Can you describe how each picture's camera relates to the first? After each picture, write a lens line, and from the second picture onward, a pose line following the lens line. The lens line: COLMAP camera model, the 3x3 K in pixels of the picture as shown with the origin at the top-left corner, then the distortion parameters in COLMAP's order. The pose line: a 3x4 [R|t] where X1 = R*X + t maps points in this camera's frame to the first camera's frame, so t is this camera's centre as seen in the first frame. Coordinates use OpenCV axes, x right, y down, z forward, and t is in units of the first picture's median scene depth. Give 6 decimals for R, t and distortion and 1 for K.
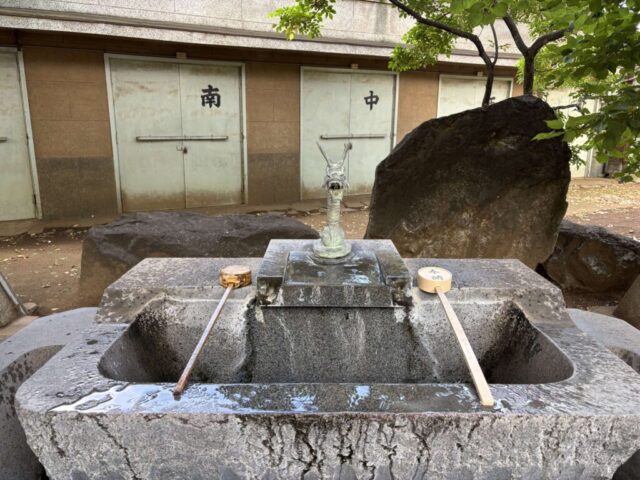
lens RADIAL K [[486.7, 0, 320.0], [0, 486.7, 240.0], [0, 0, 1]] dist [0.071895, -0.061148]
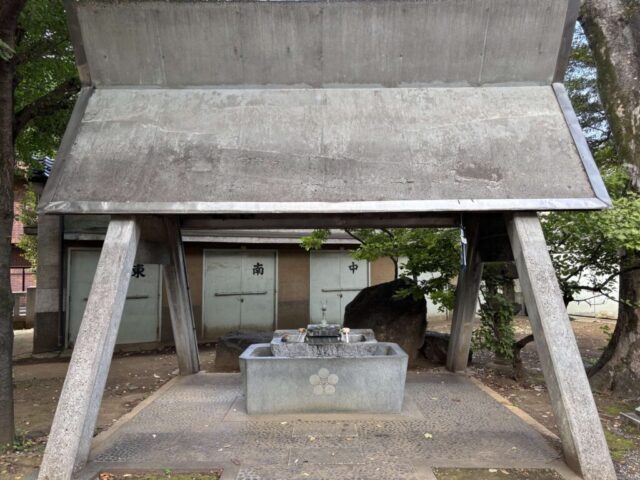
lens RADIAL K [[486.7, 0, 320.0], [0, 486.7, 240.0], [0, 0, 1]] dist [0.071895, -0.061148]
pose [[0.999905, -0.012898, -0.004909, 0.004939], [0.010917, 0.956844, -0.290396, 0.115492], [0.008443, 0.290315, 0.956894, -0.699365]]
